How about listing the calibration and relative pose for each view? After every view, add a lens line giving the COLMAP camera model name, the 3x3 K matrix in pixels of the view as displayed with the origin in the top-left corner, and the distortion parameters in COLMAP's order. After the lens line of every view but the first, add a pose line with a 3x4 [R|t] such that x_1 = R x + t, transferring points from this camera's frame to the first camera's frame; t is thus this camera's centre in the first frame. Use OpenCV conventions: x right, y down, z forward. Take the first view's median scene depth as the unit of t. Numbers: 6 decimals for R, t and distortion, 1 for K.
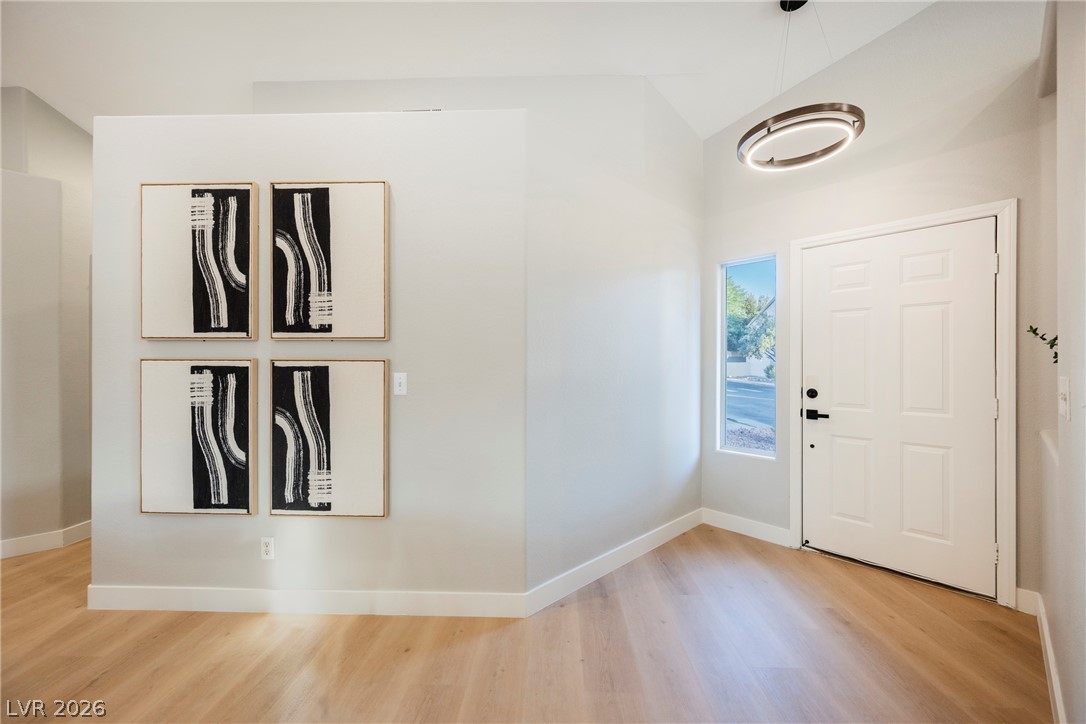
lens RADIAL K [[422.9, 0, 545.4], [0, 422.9, 361.5], [0, 0, 1]] dist [-0.001577, -0.000055]
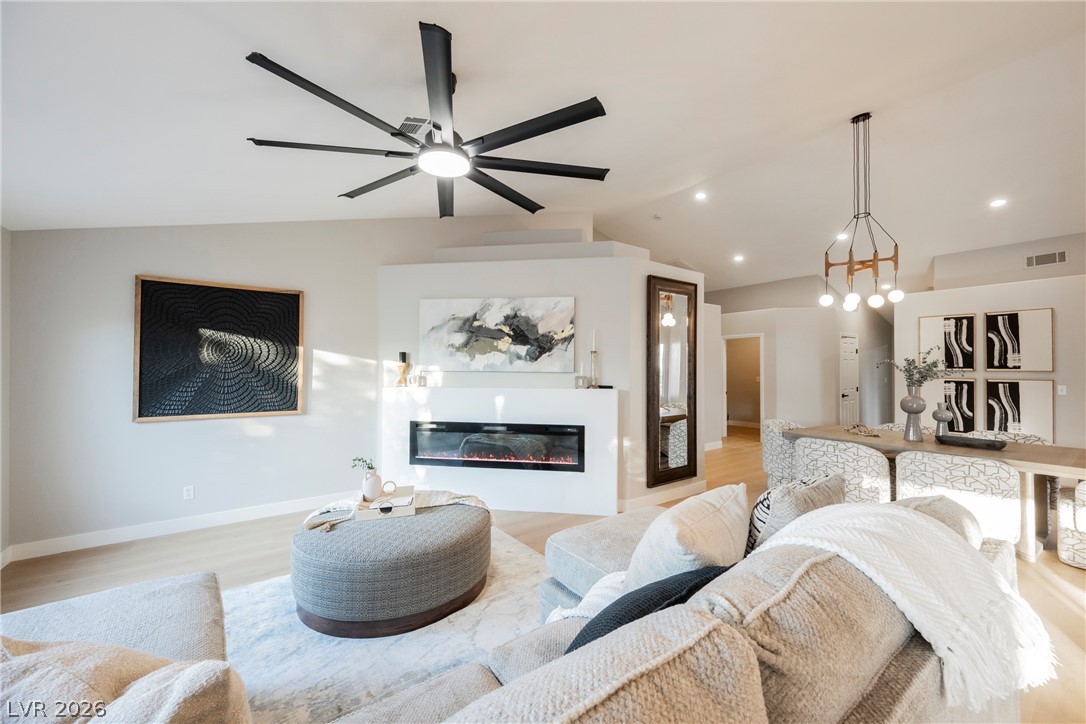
lens RADIAL K [[422.9, 0, 545.4], [0, 422.9, 361.5], [0, 0, 1]] dist [-0.001577, -0.000055]
pose [[0.614848, -0.009395, -0.788589, -0.256017], [-0.001649, 0.999912, -0.013199, -0.074958], [0.788644, 0.009416, 0.614778, -2.830980]]
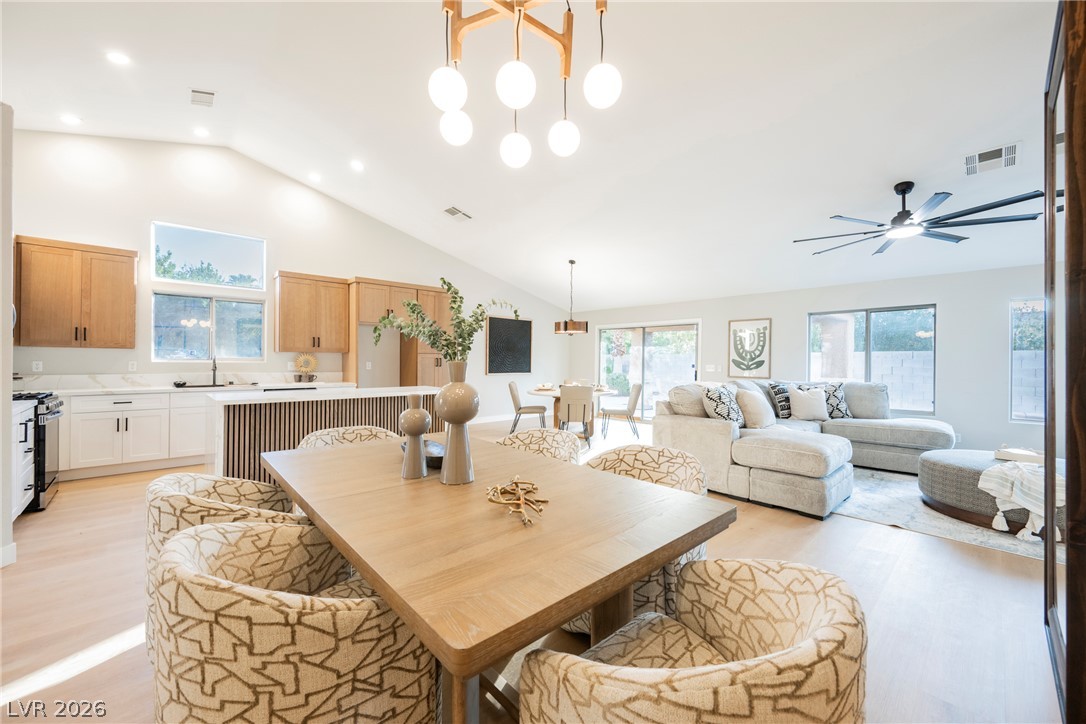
lens RADIAL K [[422.9, 0, 545.4], [0, 422.9, 361.5], [0, 0, 1]] dist [-0.001577, -0.000055]
pose [[-0.707104, -0.005125, 0.707091, -1.442993], [-0.007532, 0.999972, -0.000285, 0.009425], [-0.707069, -0.005527, -0.707123, 0.075429]]
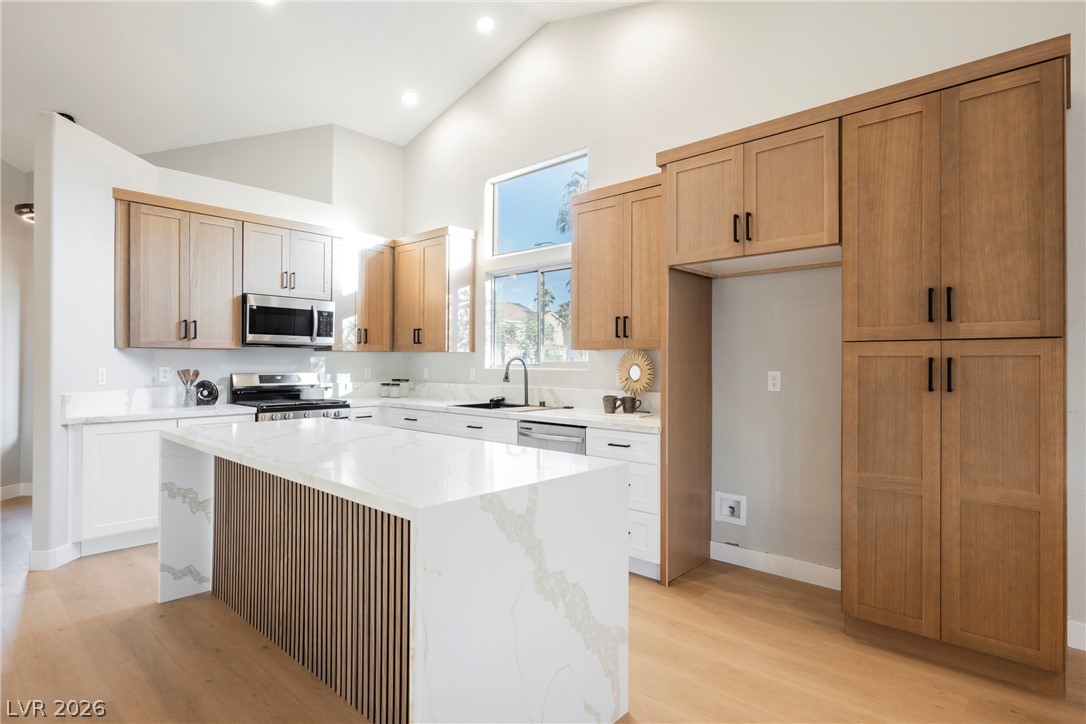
lens RADIAL K [[570.5, 0, 544.7], [0, 570.5, 359.7], [0, 0, 1]] dist [-0.001222, -0.000963]
pose [[0.653521, 0.007394, 0.756872, 0.189627], [-0.005257, 0.999973, -0.005230, 0.000709], [-0.756890, -0.000561, 0.653542, -1.839737]]
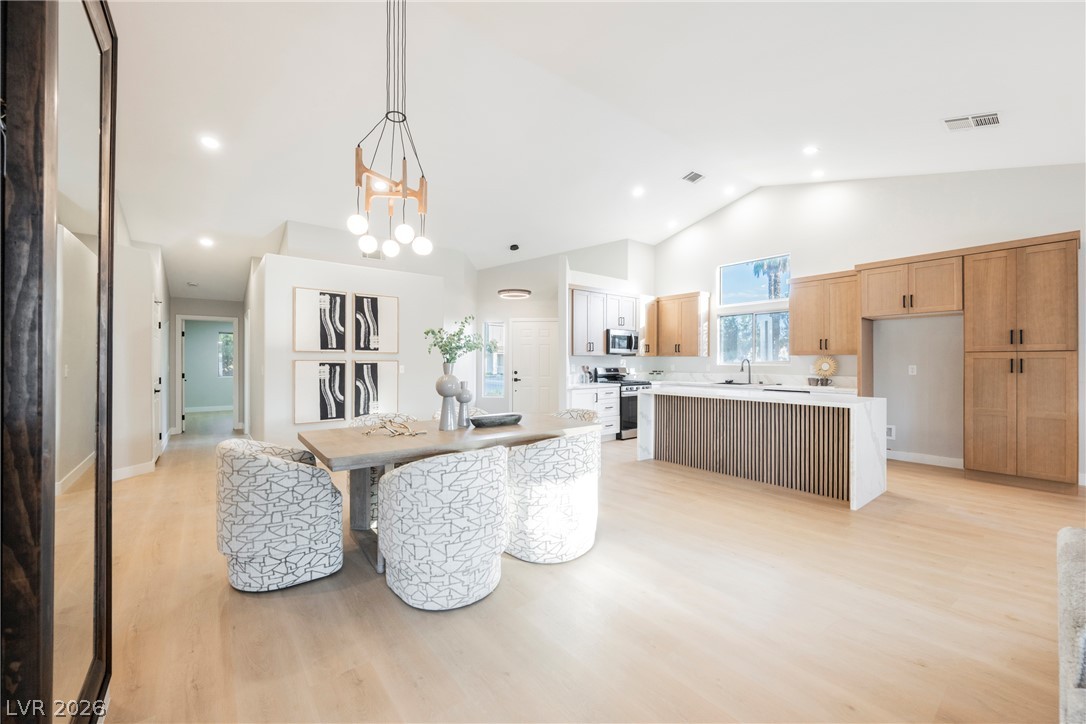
lens RADIAL K [[422.9, 0, 545.4], [0, 422.9, 361.5], [0, 0, 1]] dist [-0.001577, -0.000055]
pose [[0.761050, 0.001088, 0.648692, -1.448568], [-0.000884, 0.999999, -0.000640, 0.002829], [-0.648693, -0.000086, 0.761051, -1.770579]]
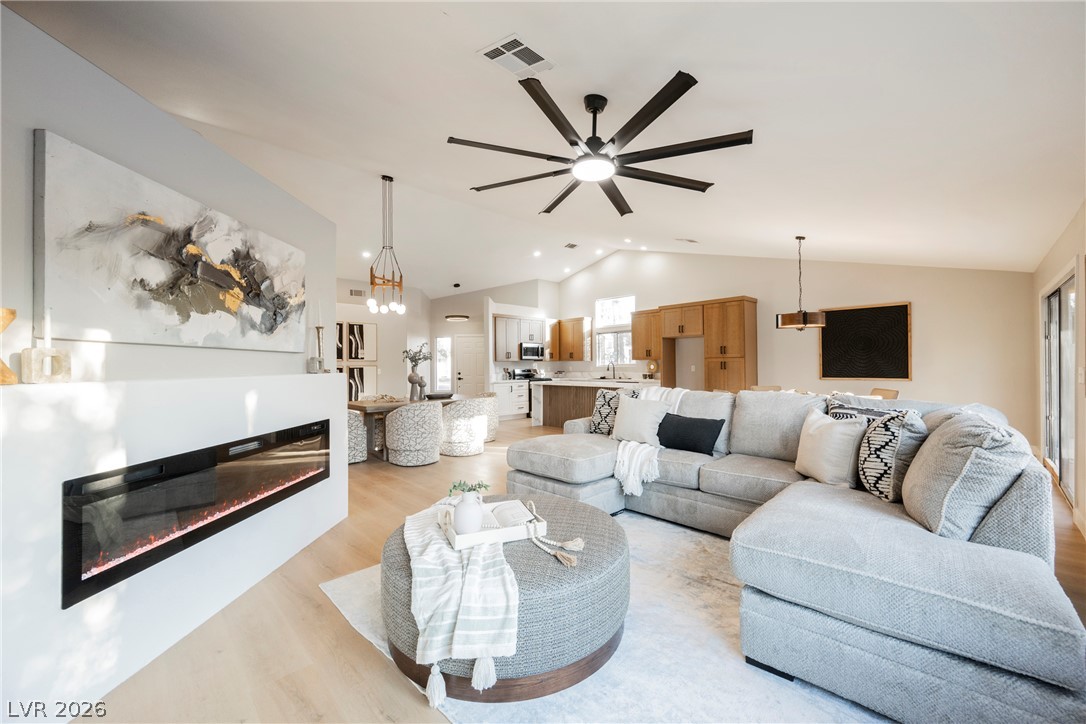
lens RADIAL K [[422.9, 0, 545.4], [0, 422.9, 361.5], [0, 0, 1]] dist [-0.001577, -0.000055]
pose [[0.693095, -0.000454, 0.720846, -2.254085], [0.008727, 0.999932, -0.007761, 0.000854], [-0.720793, 0.011670, 0.693052, -3.153673]]
